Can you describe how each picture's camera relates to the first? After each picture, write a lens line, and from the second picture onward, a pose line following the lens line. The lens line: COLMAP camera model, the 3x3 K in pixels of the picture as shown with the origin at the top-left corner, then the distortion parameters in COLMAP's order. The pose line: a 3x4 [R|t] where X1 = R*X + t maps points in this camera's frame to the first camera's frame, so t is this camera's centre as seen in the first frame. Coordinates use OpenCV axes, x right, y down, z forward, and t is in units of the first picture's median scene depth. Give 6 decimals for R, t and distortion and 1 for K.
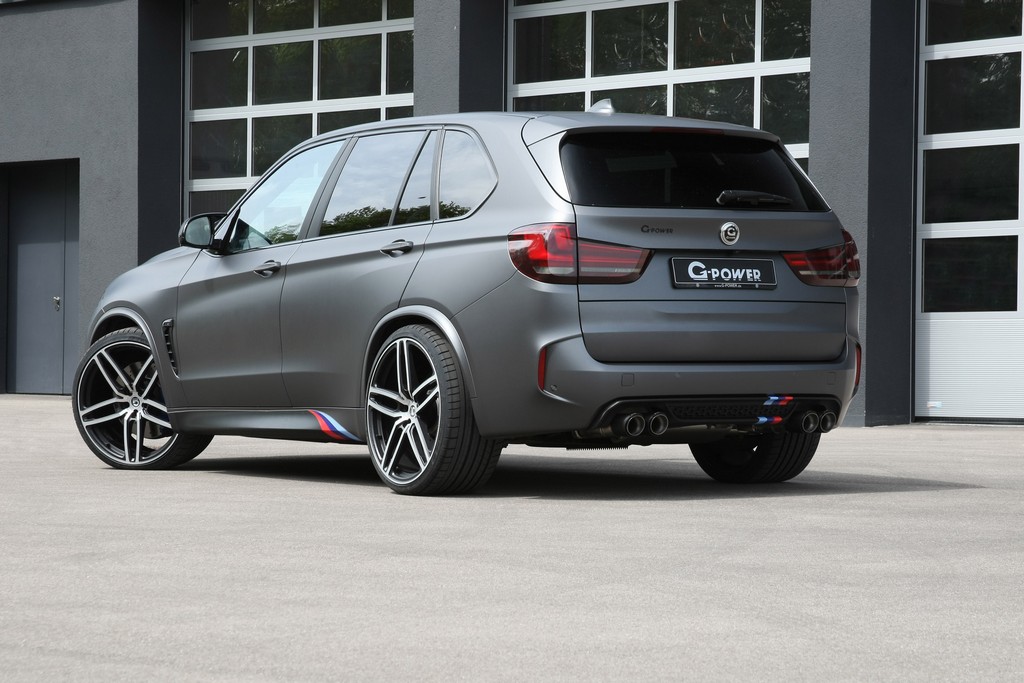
lens RADIAL K [[3153.3, 0, 512.0], [0, 3153.3, 341.5], [0, 0, 1]] dist [0.072523, 1.642389]
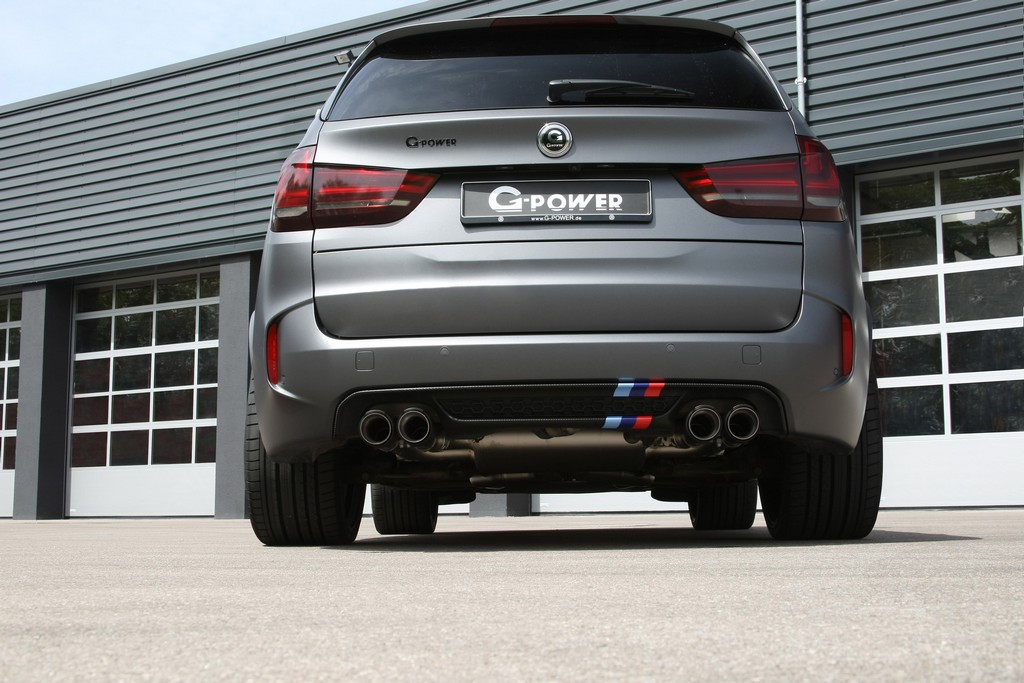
lens RADIAL K [[1649.1, 0, 512.0], [0, 1649.1, 341.5], [0, 0, 1]] dist [-0.224831, -0.014914]
pose [[0.827163, -0.079822, -0.556265, 0.247776], [0.009707, 0.991742, -0.127877, 0.051223], [0.561879, 0.100376, 0.821107, 0.709809]]
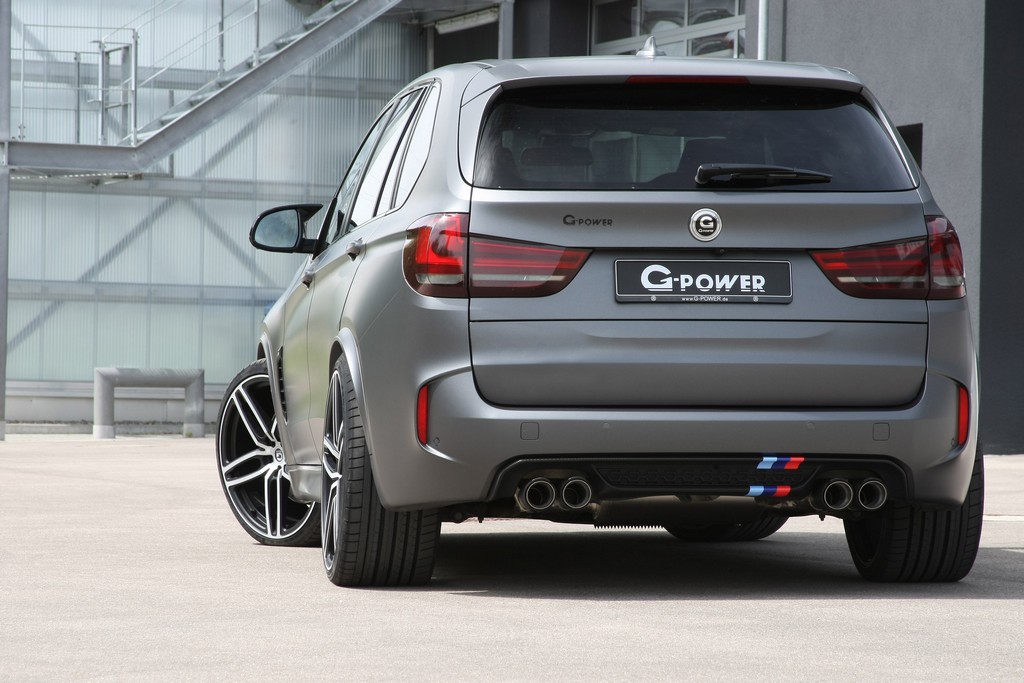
lens RADIAL K [[4332.1, 0, 512.0], [0, 4332.1, 341.5], [0, 0, 1]] dist [0.117924, 3.952614]
pose [[0.911525, -0.000441, -0.411243, 0.423776], [-0.002320, 0.999978, -0.006213, -0.002029], [0.411237, 0.006618, 0.911504, 0.099456]]
